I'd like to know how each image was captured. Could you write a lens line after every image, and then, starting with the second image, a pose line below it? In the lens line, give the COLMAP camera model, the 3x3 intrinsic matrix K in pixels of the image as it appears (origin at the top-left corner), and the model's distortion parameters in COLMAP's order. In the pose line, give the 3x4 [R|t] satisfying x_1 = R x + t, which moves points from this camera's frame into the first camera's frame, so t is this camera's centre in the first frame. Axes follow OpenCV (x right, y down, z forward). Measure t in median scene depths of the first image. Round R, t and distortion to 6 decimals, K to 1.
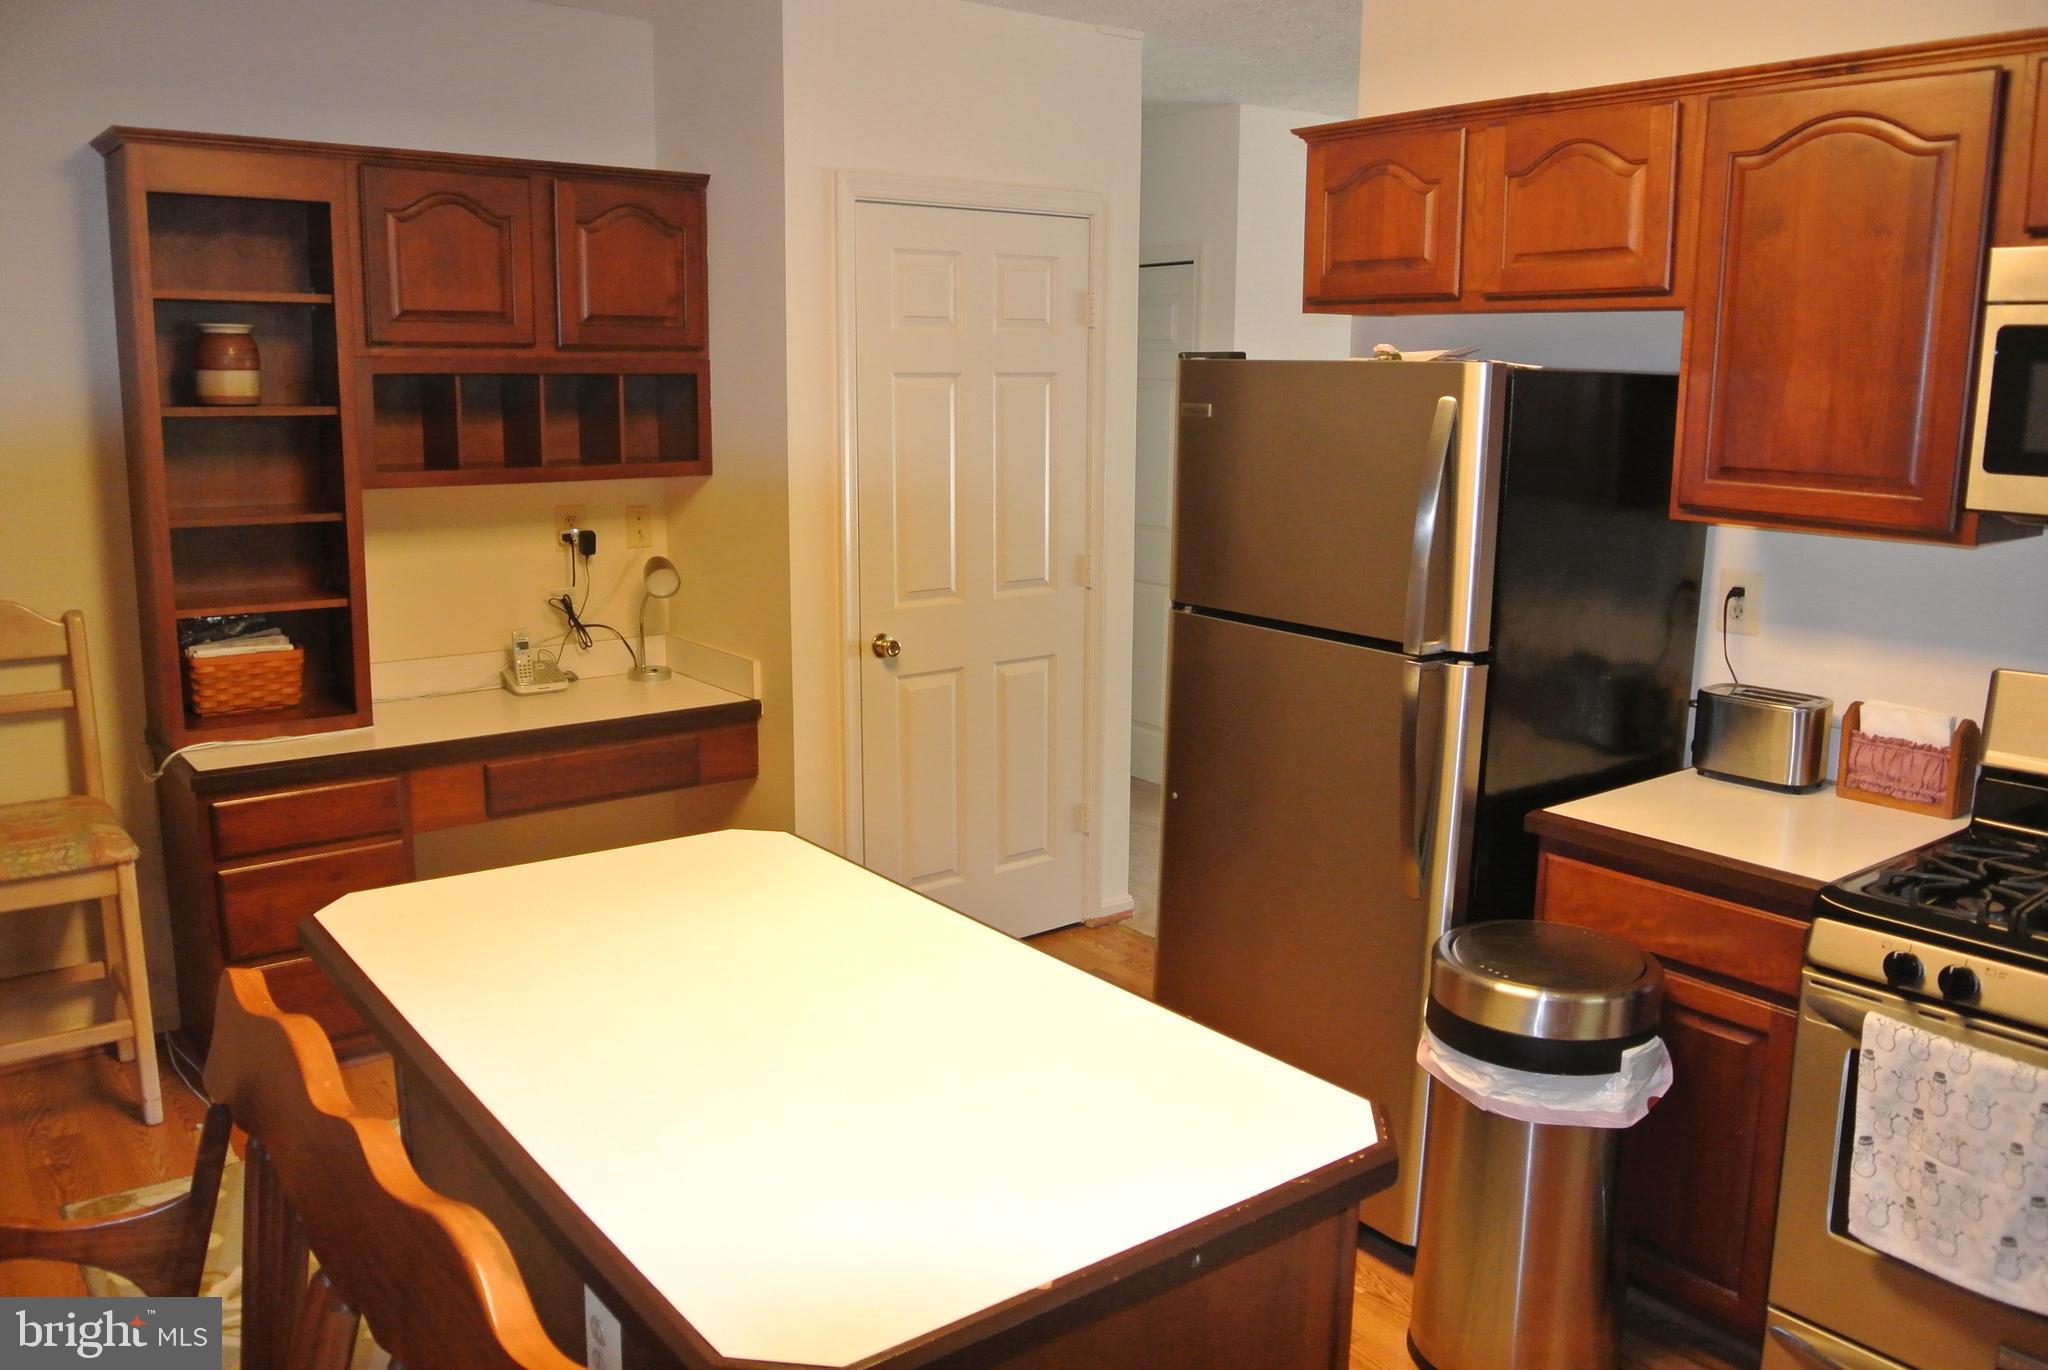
lens RADIAL K [[1587.5, 0, 1021.5], [0, 1587.5, 675.5], [0, 0, 1]] dist [-0.083668, 0.033465]
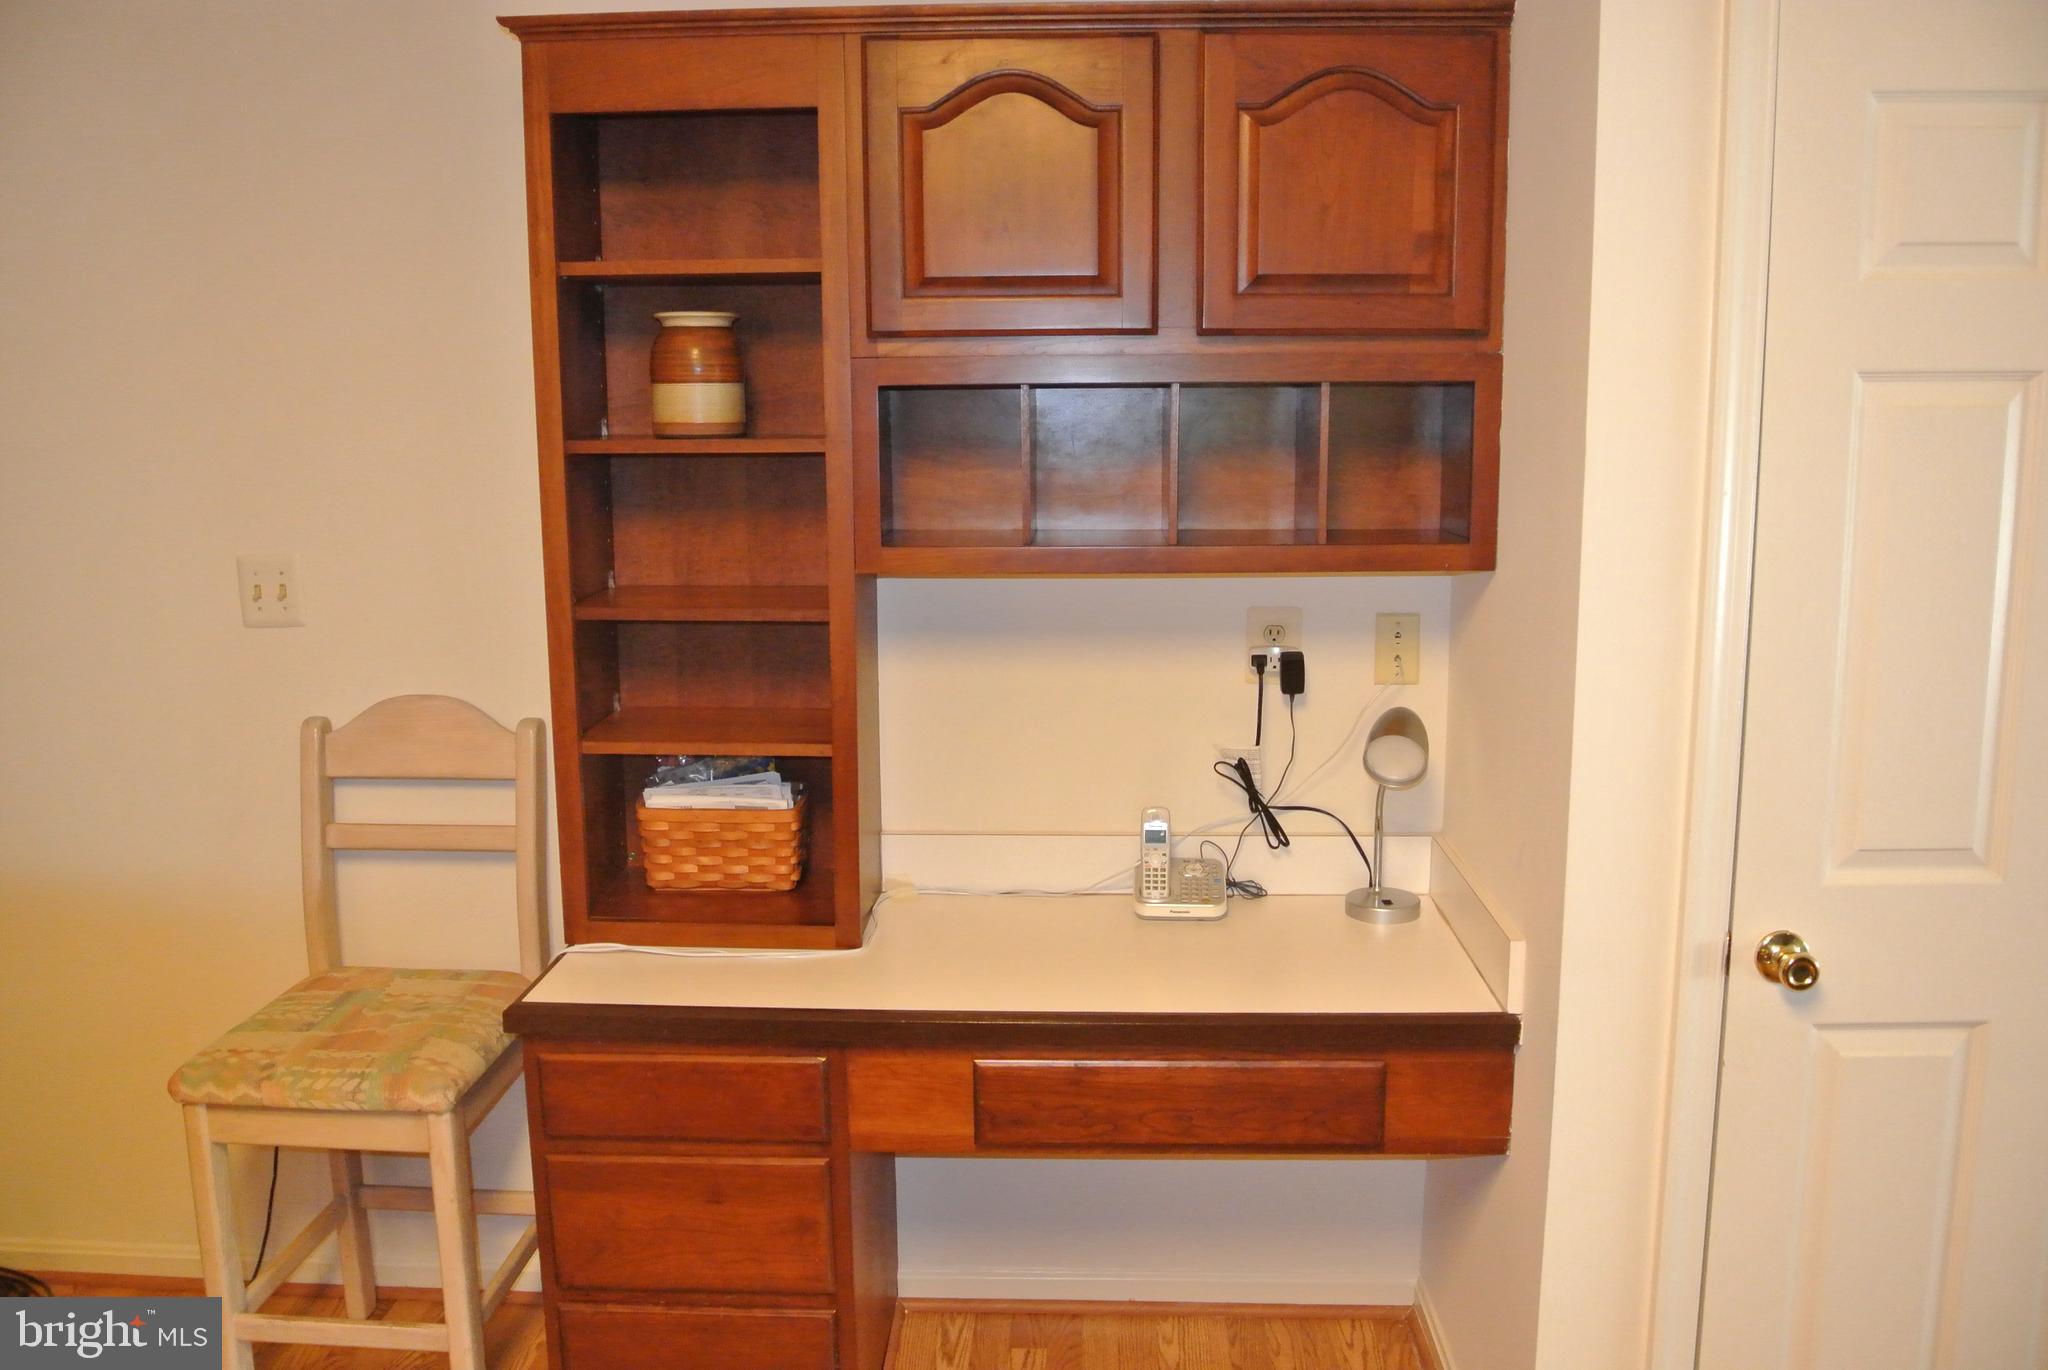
lens RADIAL K [[1587.5, 0, 1021.5], [0, 1587.5, 675.5], [0, 0, 1]] dist [-0.083668, 0.033465]
pose [[0.757357, 0.089816, -0.646795, 0.031669], [-0.105943, 0.994273, 0.014015, -0.085350], [0.644350, 0.057909, 0.762535, 0.512443]]
